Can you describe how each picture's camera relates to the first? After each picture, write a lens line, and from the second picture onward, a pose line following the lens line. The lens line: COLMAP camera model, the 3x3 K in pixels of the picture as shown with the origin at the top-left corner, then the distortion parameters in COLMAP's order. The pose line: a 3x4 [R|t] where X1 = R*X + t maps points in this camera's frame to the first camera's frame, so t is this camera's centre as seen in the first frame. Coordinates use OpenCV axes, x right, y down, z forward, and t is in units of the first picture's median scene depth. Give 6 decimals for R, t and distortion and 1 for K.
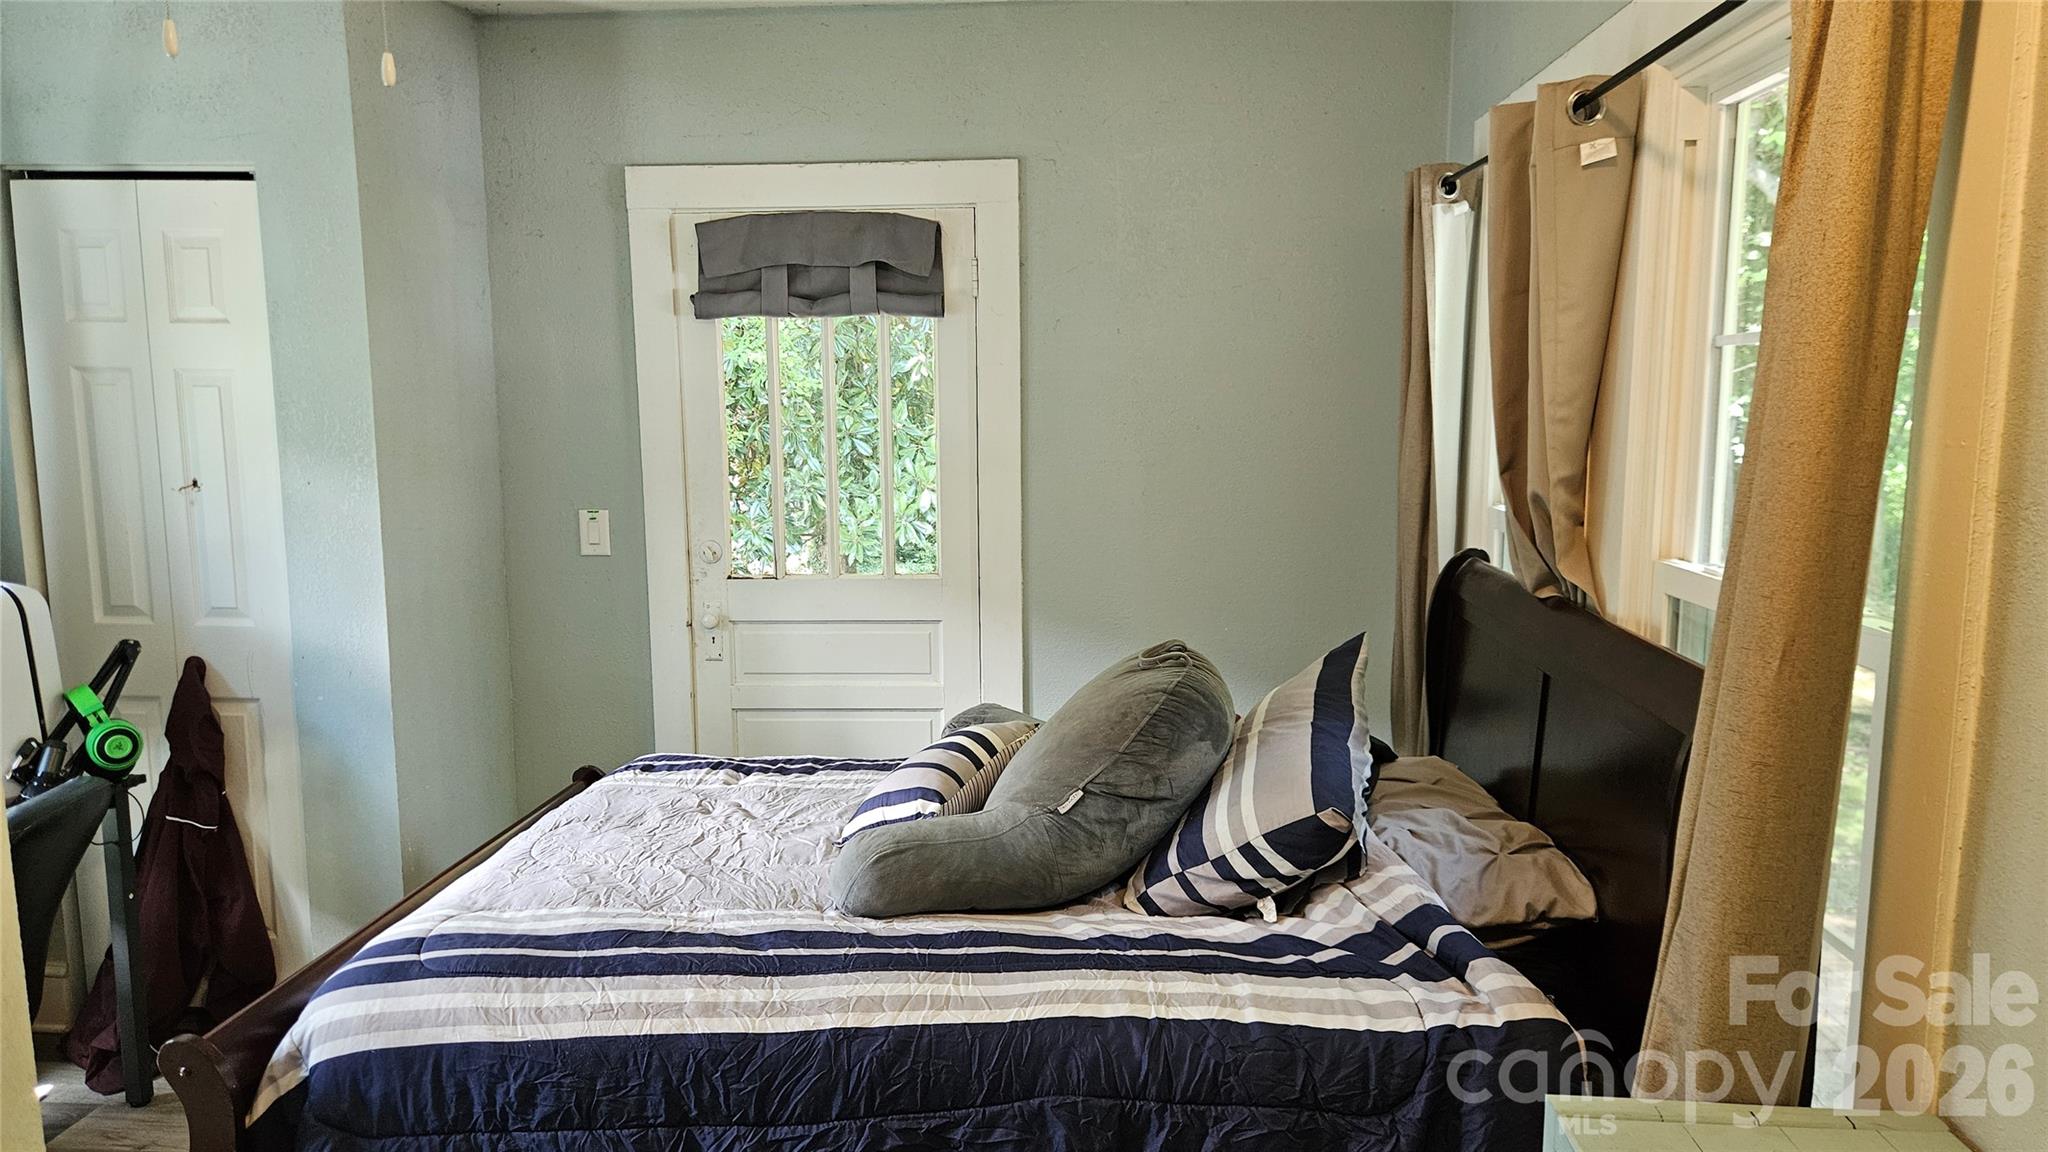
lens RADIAL K [[1385.1, 0, 1003.1], [0, 1385.1, 584.8], [0, 0, 1]] dist [0.096326, -0.096549]
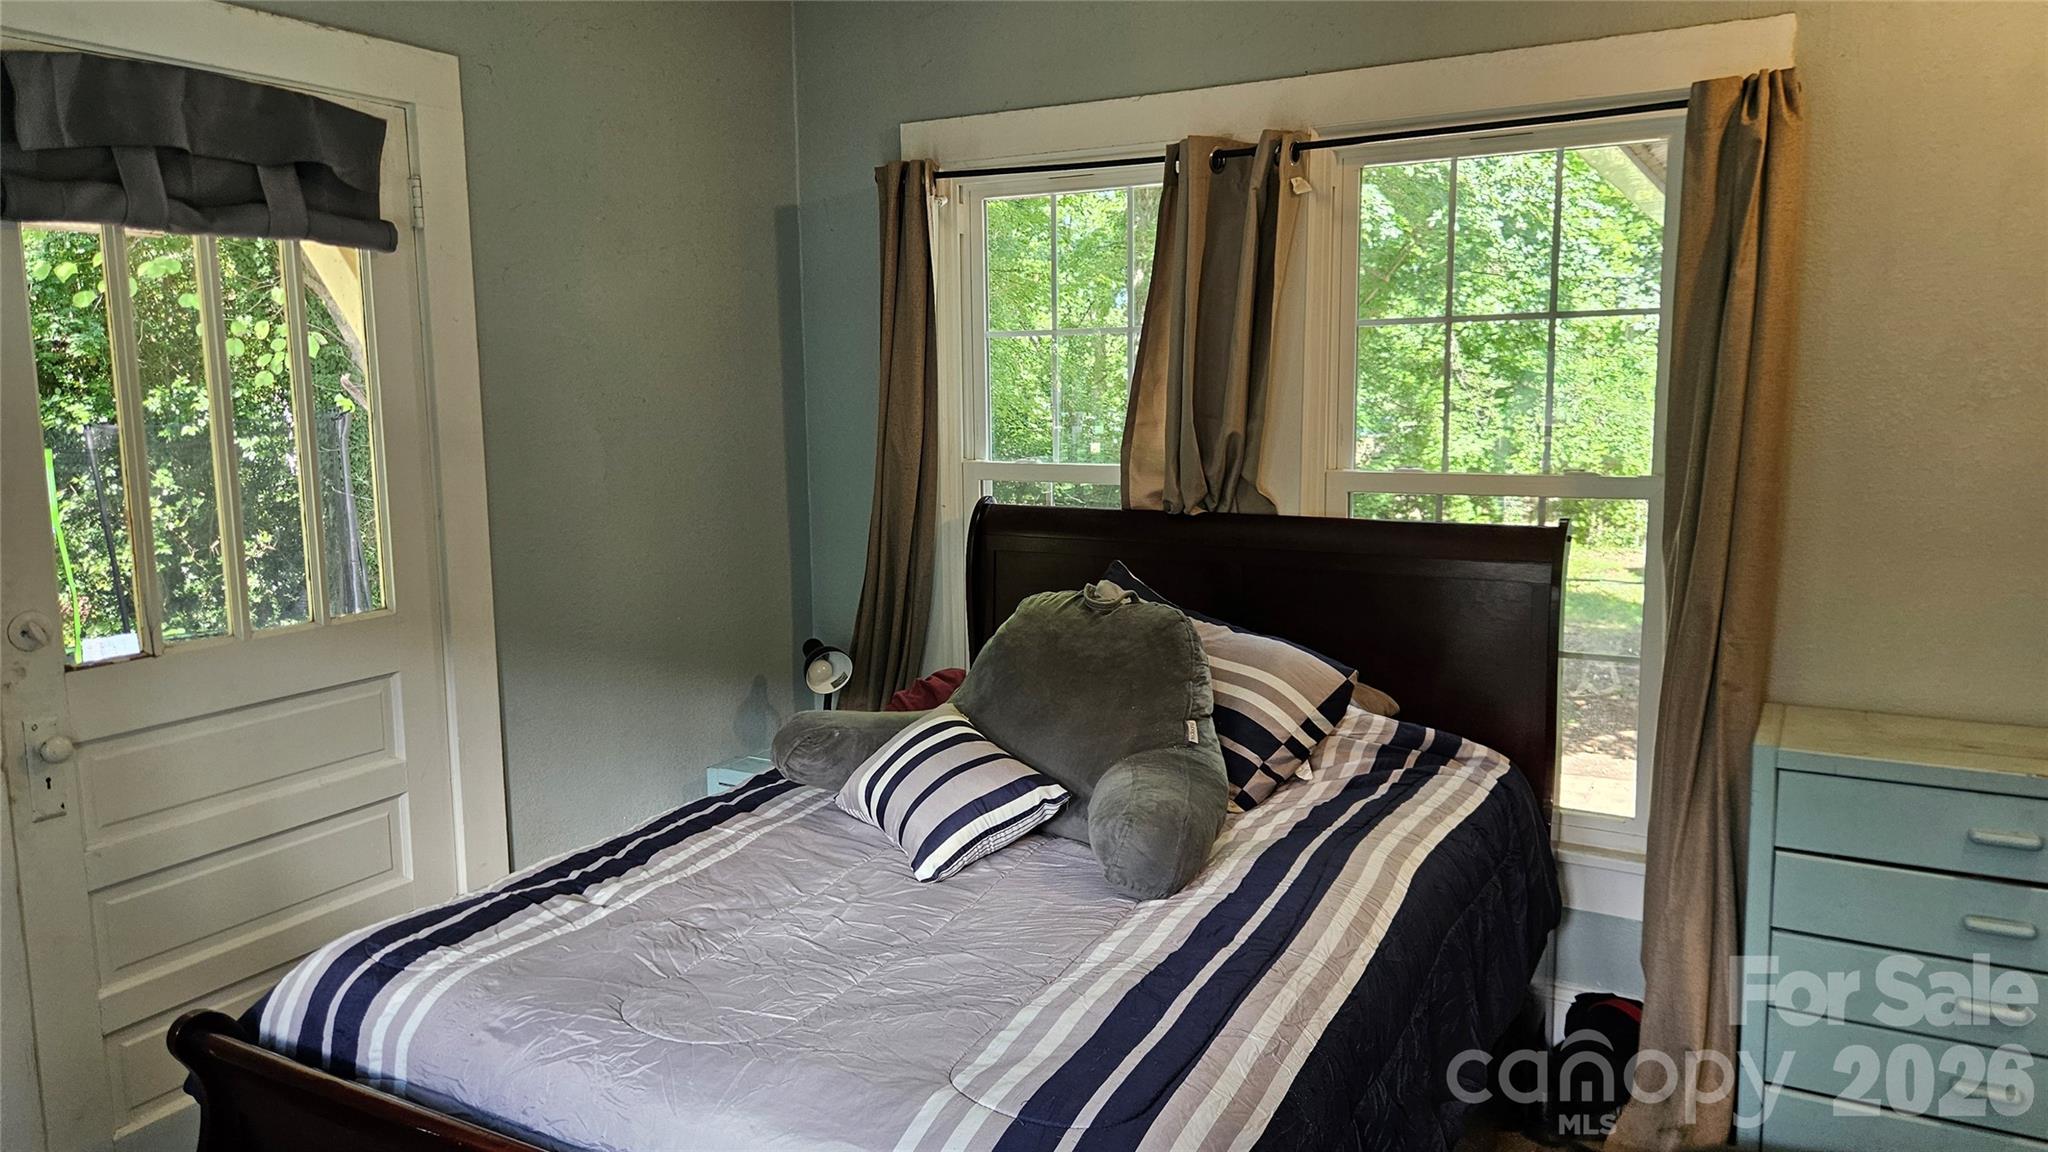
lens RADIAL K [[1385.1, 0, 1003.1], [0, 1385.1, 584.8], [0, 0, 1]] dist [0.096326, -0.096549]
pose [[0.428235, -0.130565, 0.894185, -0.698534], [0.138523, 0.987297, 0.077820, -0.041285], [-0.892987, 0.090540, 0.440882, 0.484338]]
